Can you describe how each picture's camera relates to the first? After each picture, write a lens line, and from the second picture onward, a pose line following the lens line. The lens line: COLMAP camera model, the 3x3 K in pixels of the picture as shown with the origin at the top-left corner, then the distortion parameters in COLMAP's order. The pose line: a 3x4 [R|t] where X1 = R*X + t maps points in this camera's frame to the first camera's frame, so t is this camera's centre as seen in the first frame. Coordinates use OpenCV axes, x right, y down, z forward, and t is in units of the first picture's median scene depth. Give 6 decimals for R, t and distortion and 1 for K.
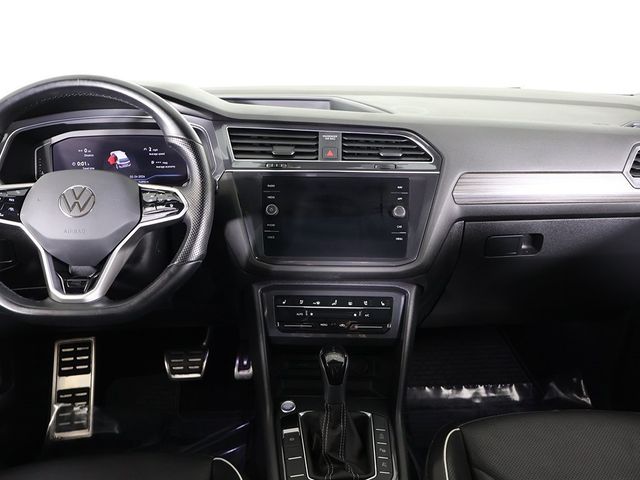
lens RADIAL K [[585.5, 0, 304.4], [0, 585.5, 248.2], [0, 0, 1]] dist [0.005328, 0.000000]
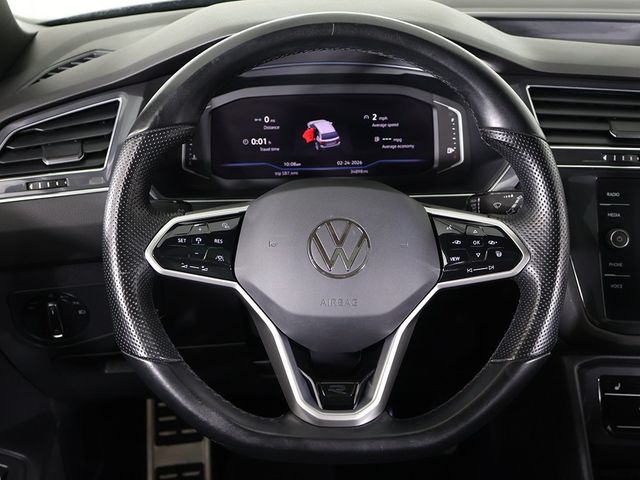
lens RADIAL K [[856.6, 0, 314.7], [0, 856.6, 240.8], [0, 0, 1]] dist [0.005039, 0.000000]
pose [[0.999405, 0.011019, -0.032680, -0.318374], [-0.007841, 0.995367, 0.095833, -0.138041], [0.033585, -0.095520, 0.994861, 0.142936]]
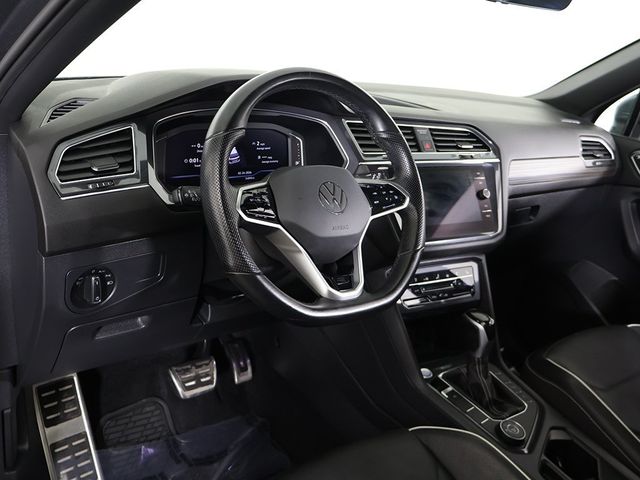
lens RADIAL K [[635.2, 0, 317.6], [0, 635.2, 240.1], [0, 0, 1]] dist [0.021865, 0.000000]
pose [[0.824810, -0.094345, 0.557483, -0.838862], [0.094533, 0.995112, 0.028542, -0.035854], [-0.557451, 0.029159, 0.829698, 0.100694]]
